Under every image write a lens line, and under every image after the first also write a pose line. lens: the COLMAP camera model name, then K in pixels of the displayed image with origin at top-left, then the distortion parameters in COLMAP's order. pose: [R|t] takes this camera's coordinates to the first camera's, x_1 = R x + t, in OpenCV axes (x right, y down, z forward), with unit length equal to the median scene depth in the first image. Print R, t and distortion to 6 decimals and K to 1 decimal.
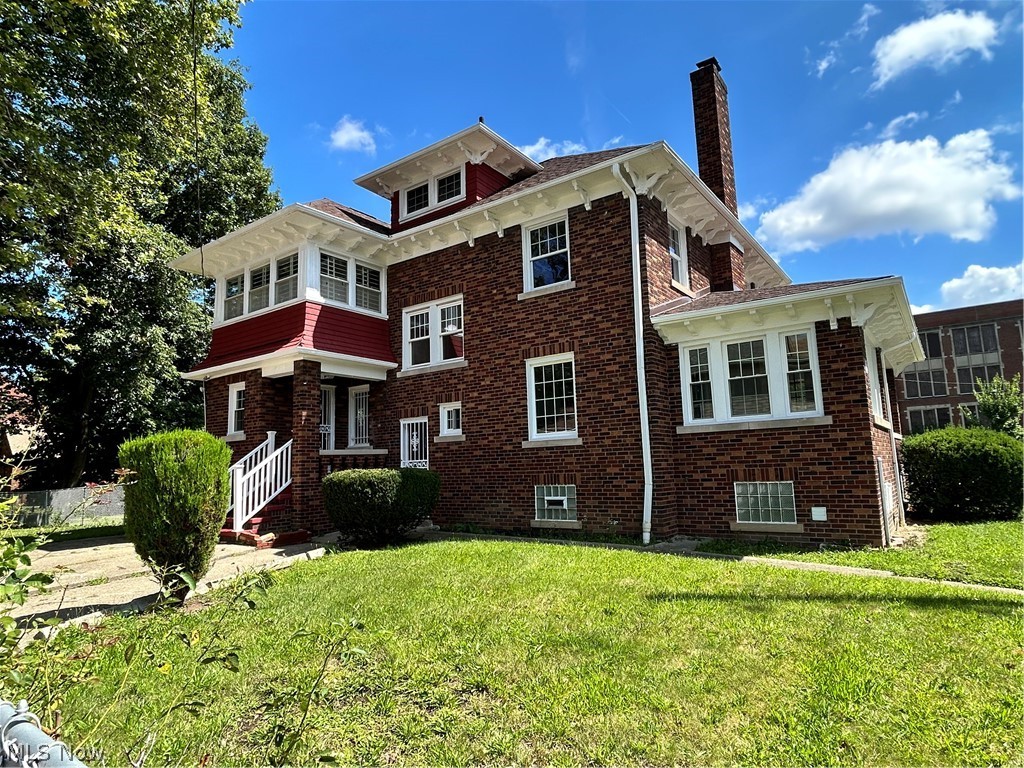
lens RADIAL K [[607.0, 0, 510.7], [0, 607.0, 385.0], [0, 0, 1]] dist [0.023957, 0.000857]
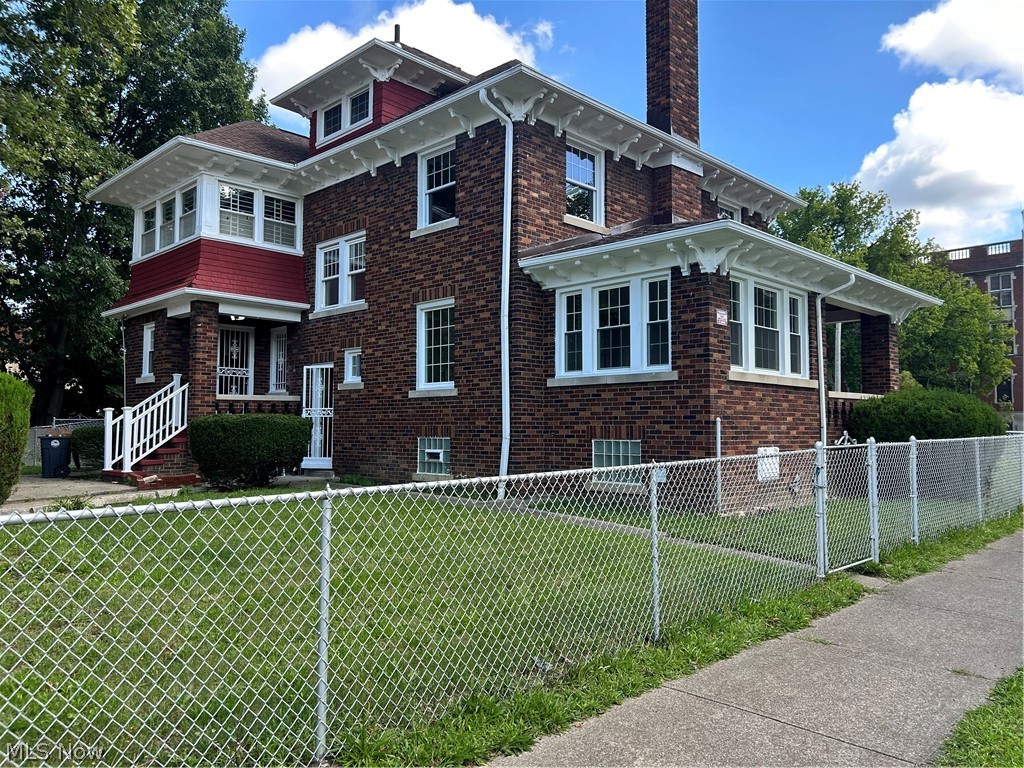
lens RADIAL K [[767.6, 0, 514.8], [0, 767.6, 384.9], [0, 0, 1]] dist [0.069544, -0.024123]
pose [[0.987585, 0.024734, -0.155128, 0.362755], [-0.011573, 0.996299, 0.085177, -0.019697], [0.156661, -0.082324, 0.984215, -0.146707]]
